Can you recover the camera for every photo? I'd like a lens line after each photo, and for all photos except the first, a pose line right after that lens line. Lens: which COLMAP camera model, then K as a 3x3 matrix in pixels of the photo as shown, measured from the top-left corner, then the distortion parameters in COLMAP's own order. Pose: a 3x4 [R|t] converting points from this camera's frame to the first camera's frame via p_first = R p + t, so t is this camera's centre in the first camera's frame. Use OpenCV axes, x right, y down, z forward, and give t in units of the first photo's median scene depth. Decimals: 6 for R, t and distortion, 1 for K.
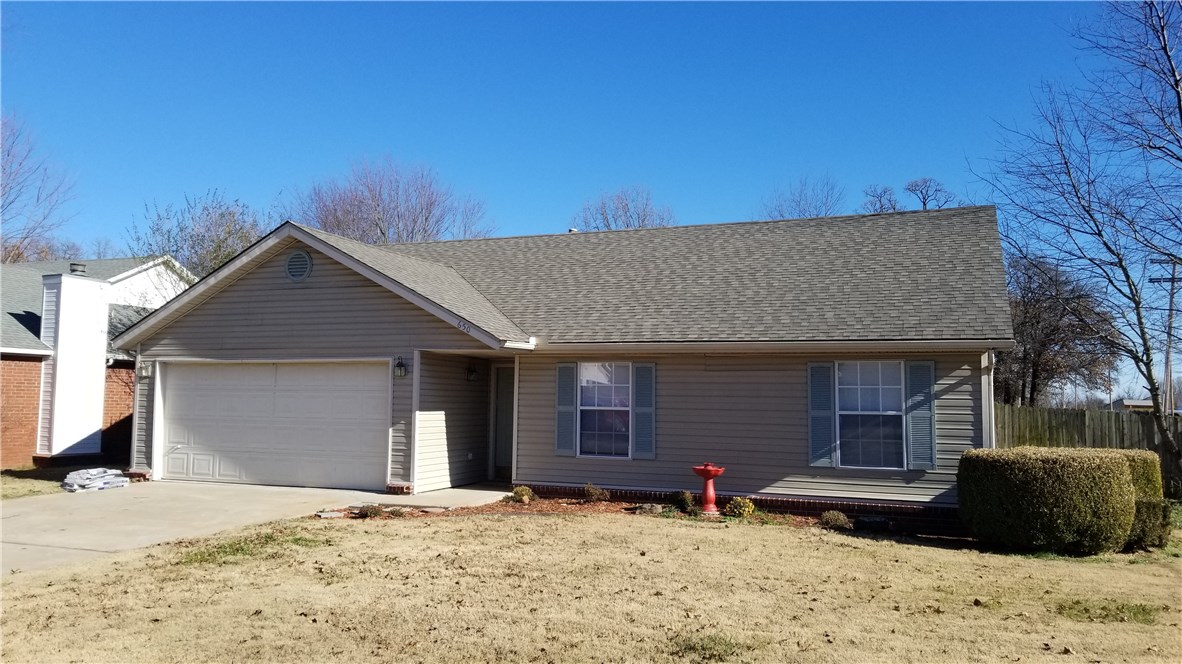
lens RADIAL K [[926.4, 0, 591.2], [0, 926.4, 327.9], [0, 0, 1]] dist [0.061402, -0.143289]
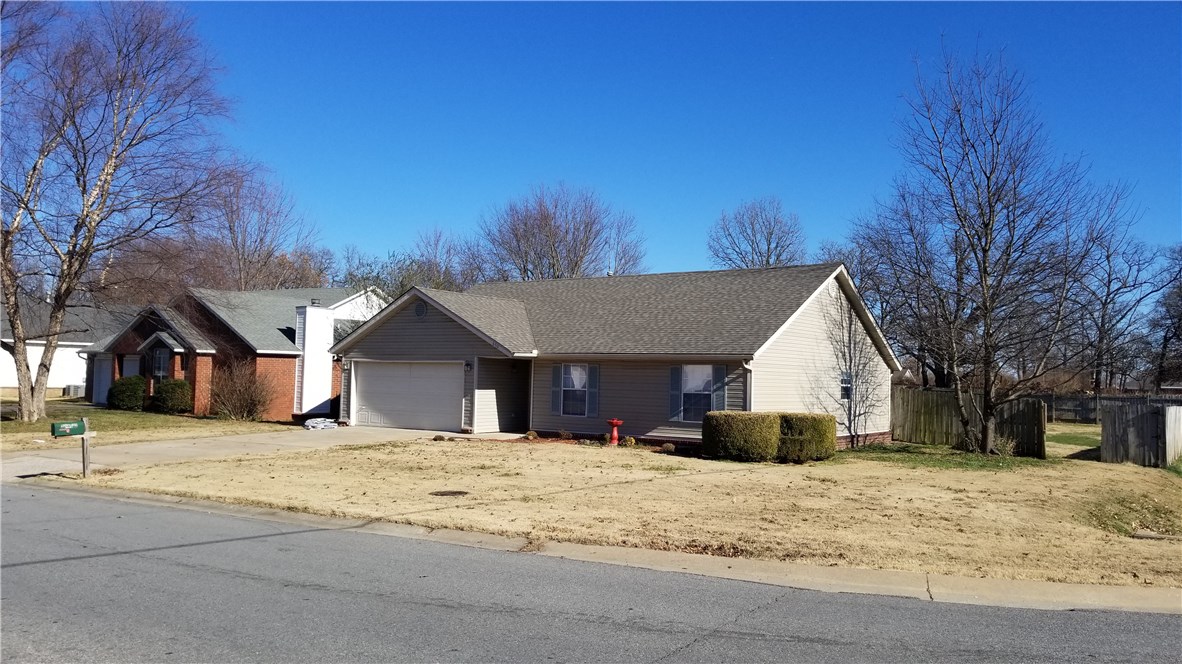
lens RADIAL K [[876.8, 0, 616.8], [0, 876.8, 332.2], [0, 0, 1]] dist [0.006675, -0.056624]
pose [[0.981205, -0.002750, -0.192947, 0.415796], [0.006789, 0.999771, 0.020273, -0.057260], [0.192847, -0.021202, 0.981000, -0.646941]]
